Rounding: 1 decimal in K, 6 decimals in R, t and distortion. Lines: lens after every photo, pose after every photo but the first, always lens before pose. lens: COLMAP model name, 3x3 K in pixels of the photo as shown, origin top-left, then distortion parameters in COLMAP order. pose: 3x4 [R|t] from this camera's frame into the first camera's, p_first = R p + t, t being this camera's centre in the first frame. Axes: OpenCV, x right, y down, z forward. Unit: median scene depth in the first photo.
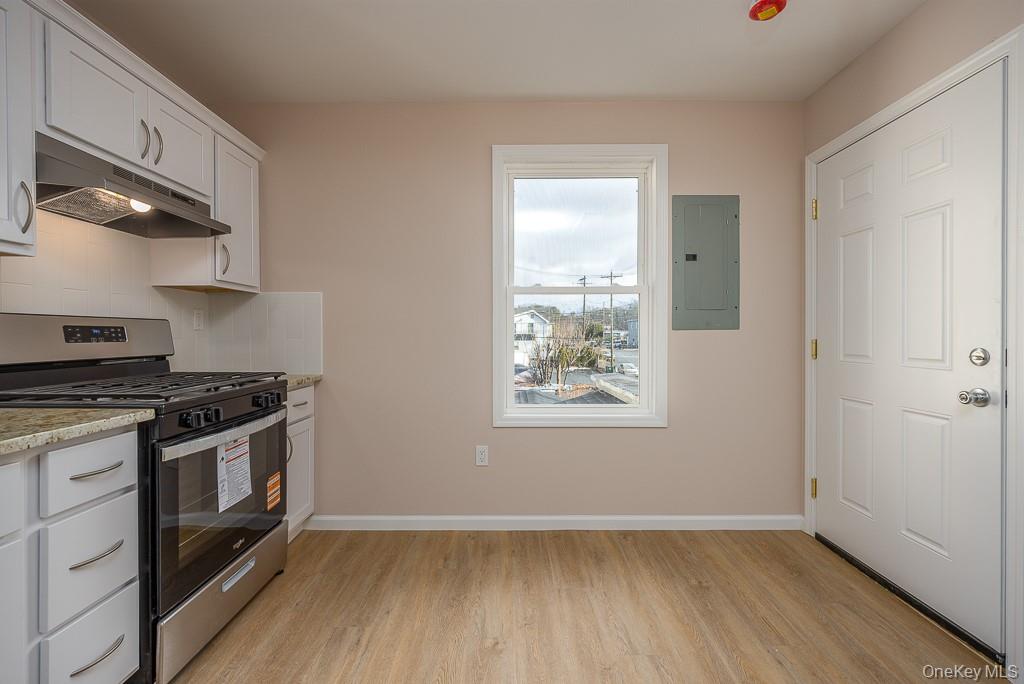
lens RADIAL K [[433.2, 0, 505.7], [0, 433.2, 337.9], [0, 0, 1]] dist [0.001282, 0.000078]
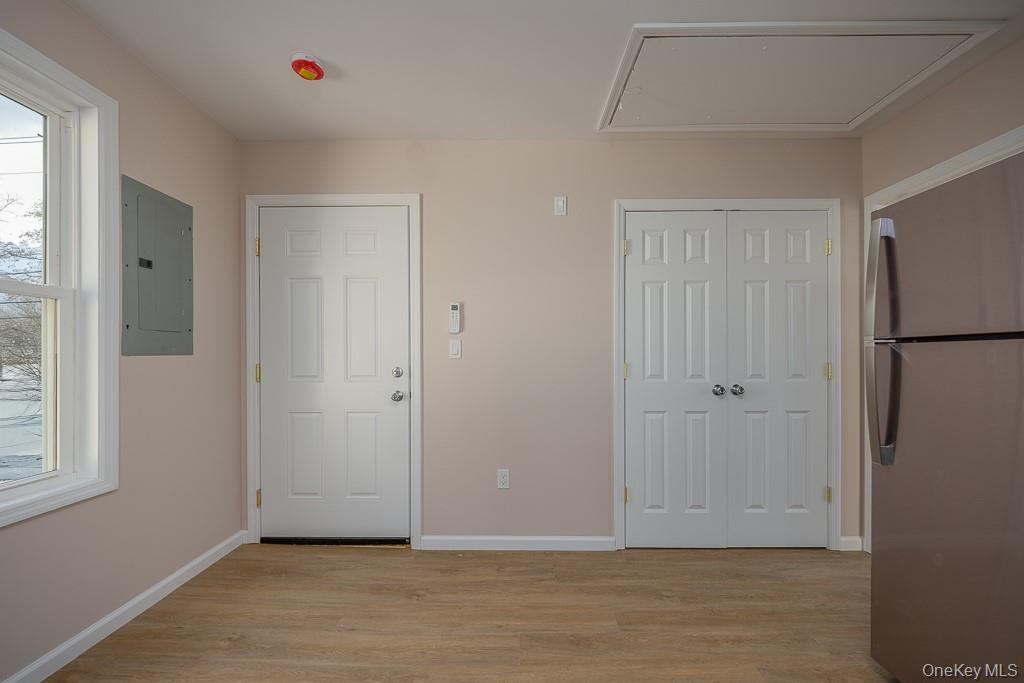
lens RADIAL K [[406.6, 0, 514.5], [0, 406.6, 355.0], [0, 0, 1]] dist [-0.000302, -0.000148]
pose [[-0.004991, 0.001207, 0.999987, -0.361859], [0.010247, 0.999947, -0.001155, -0.012714], [-0.999935, 0.010242, -0.005003, 0.380983]]
